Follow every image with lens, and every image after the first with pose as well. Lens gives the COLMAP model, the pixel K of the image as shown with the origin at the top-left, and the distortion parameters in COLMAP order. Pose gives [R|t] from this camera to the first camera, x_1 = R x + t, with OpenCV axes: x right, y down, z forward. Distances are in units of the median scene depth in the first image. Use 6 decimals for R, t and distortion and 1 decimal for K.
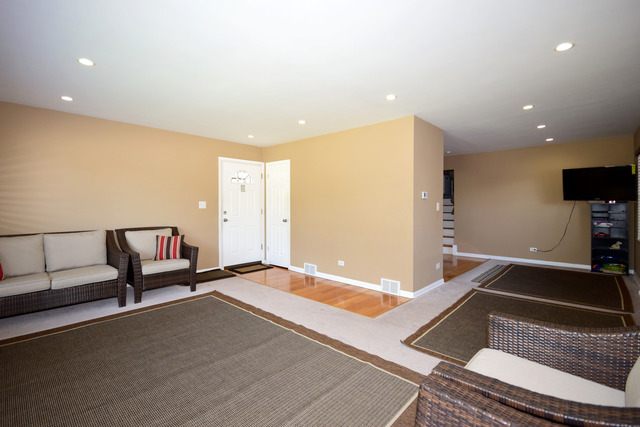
lens RADIAL K [[290.0, 0, 317.1], [0, 290.0, 209.1], [0, 0, 1]] dist [0.001225, 0.000052]
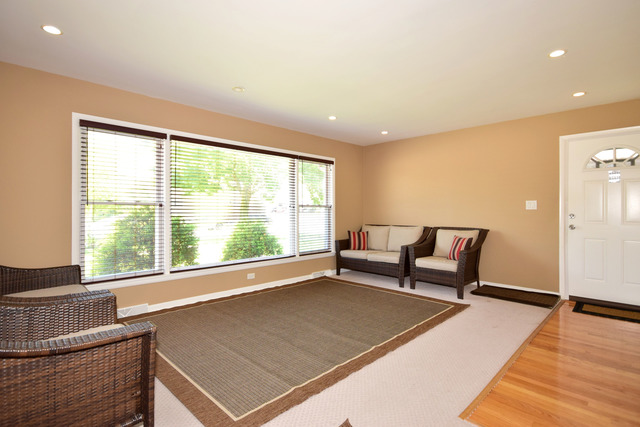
lens RADIAL K [[308.0, 0, 316.9], [0, 308.0, 210.0], [0, 0, 1]] dist [0.010996, -0.008498]
pose [[-0.016147, 0.001429, -0.999869, 0.656847], [-0.011690, 0.999930, 0.001618, 0.006609], [0.999801, 0.011714, -0.016129, 0.655884]]
